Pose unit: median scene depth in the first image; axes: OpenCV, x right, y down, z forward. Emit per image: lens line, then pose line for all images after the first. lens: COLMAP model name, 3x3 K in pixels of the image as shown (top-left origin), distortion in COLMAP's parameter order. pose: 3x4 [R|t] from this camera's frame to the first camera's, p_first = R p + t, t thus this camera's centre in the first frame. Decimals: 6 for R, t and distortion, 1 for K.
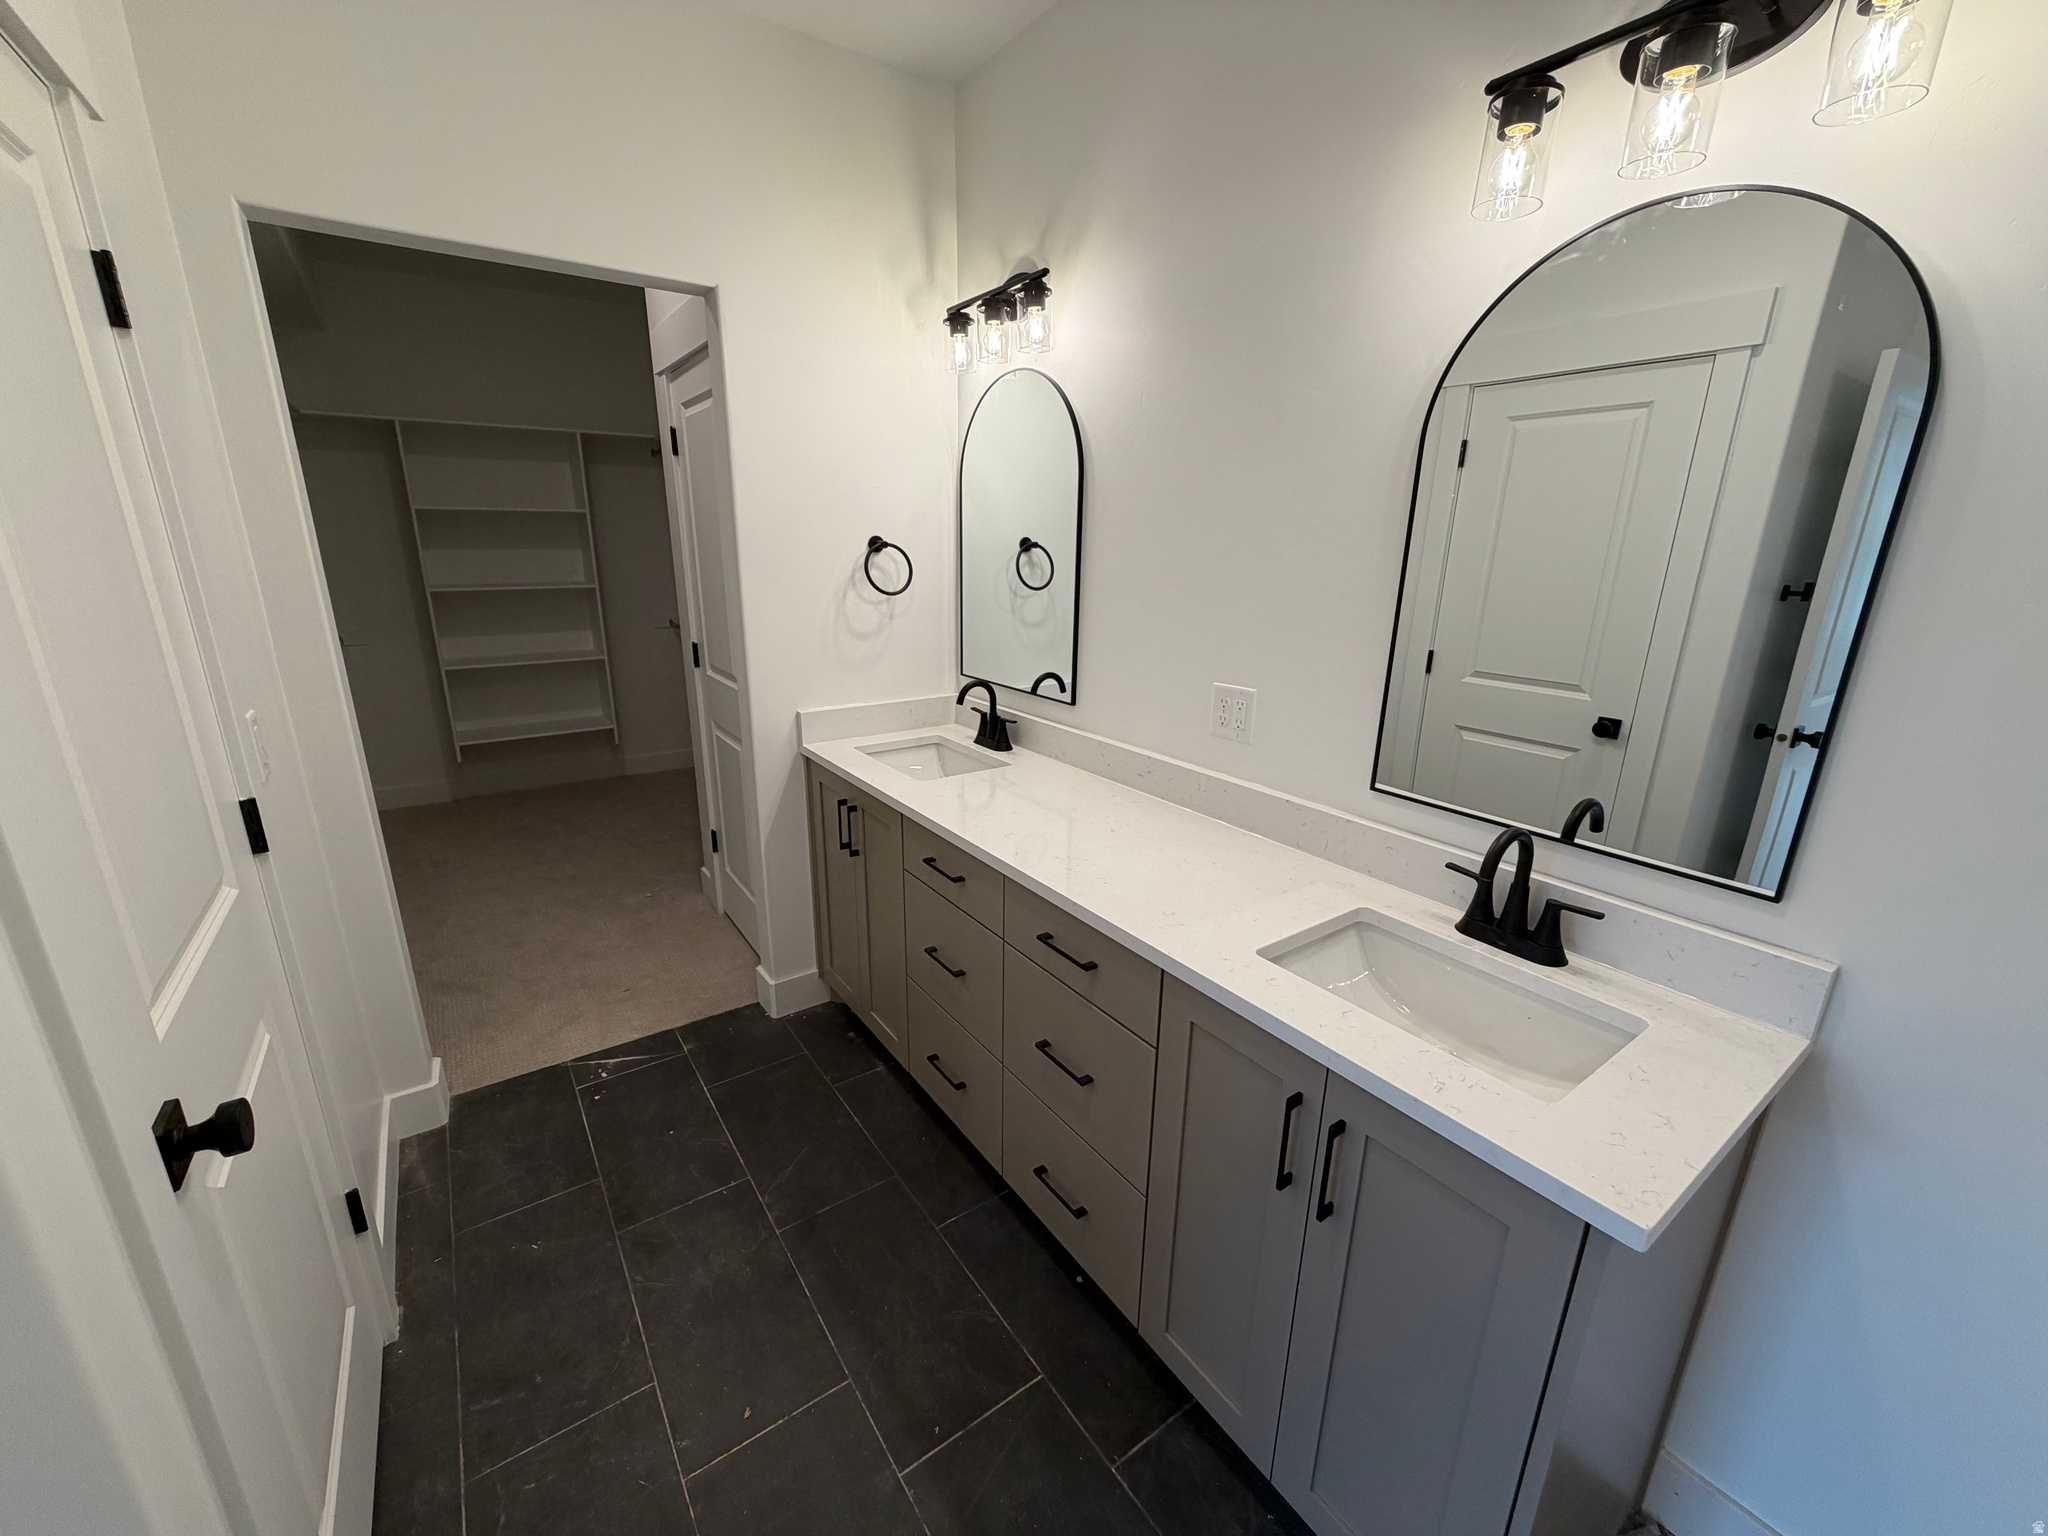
lens RADIAL K [[807.9, 0, 1015.6], [0, 807.9, 776.8], [0, 0, 1]] dist [0.061535, -0.000067]
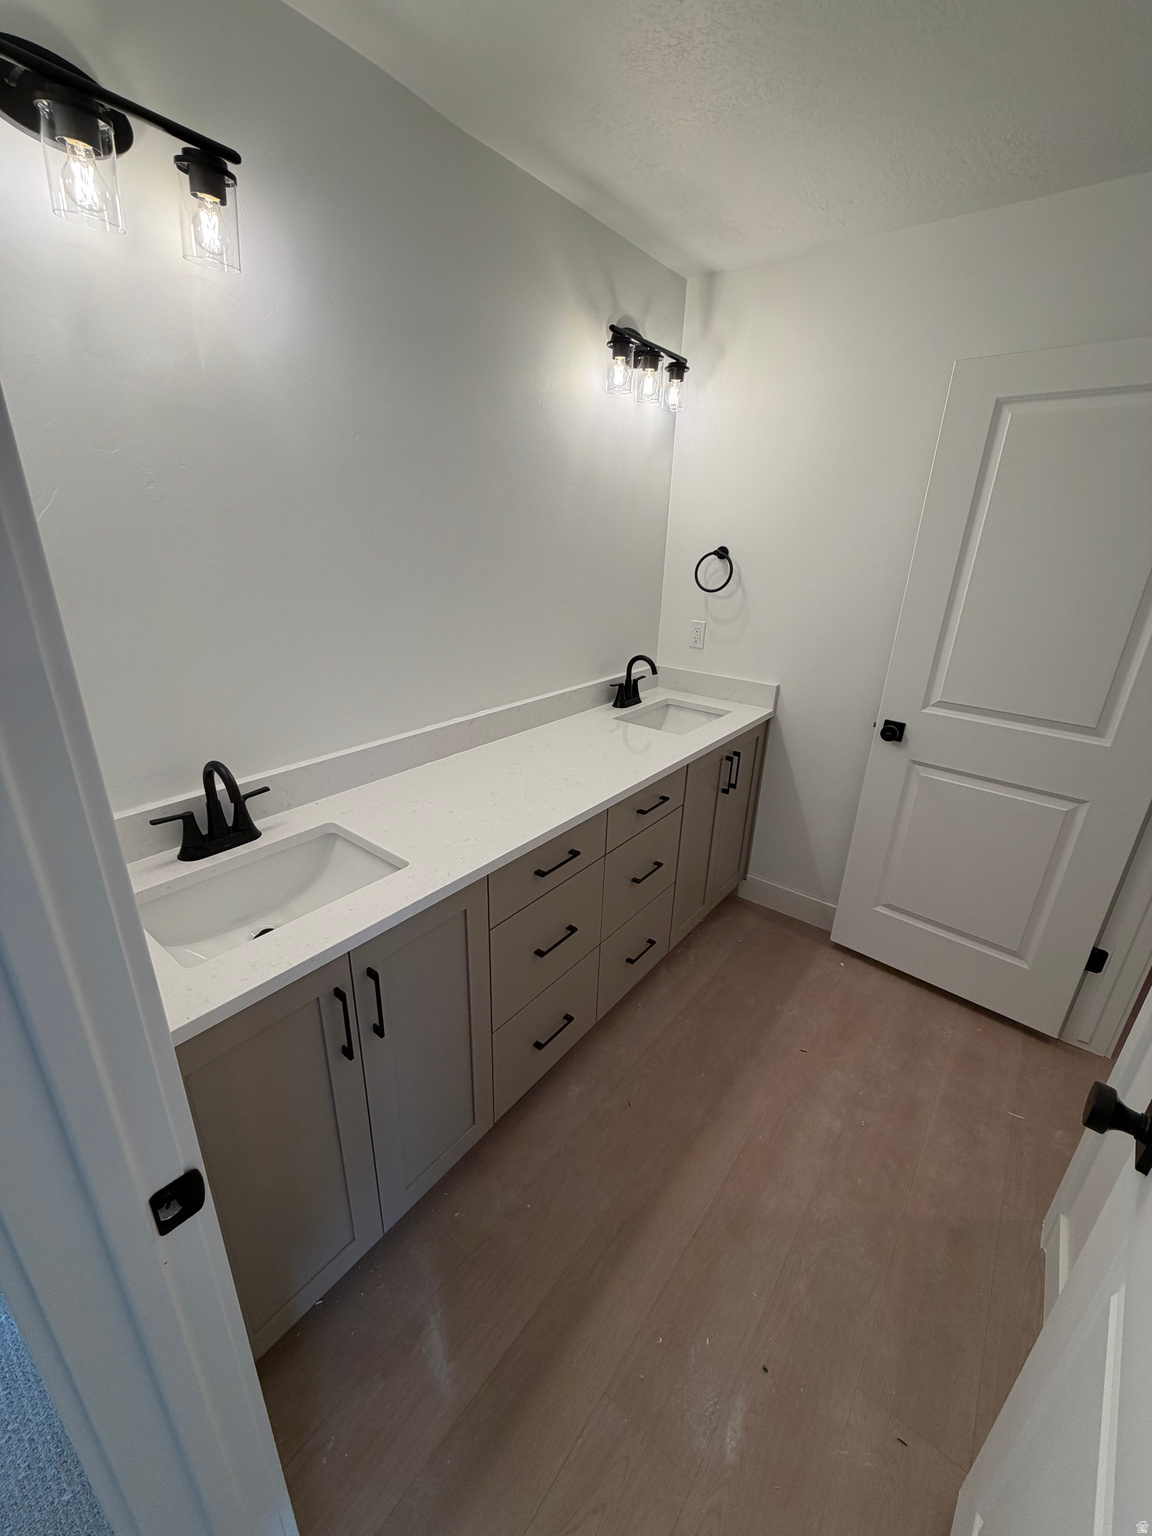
lens RADIAL K [[605.9, 0, 575.3], [0, 605.9, 760.4], [0, 0, 1]] dist [0.061535, -0.000067]
pose [[-0.270056, -0.344264, 0.899195, -0.843373], [0.267284, 0.870386, 0.413507, -0.360928], [-0.925002, 0.352011, -0.143036, 1.153047]]
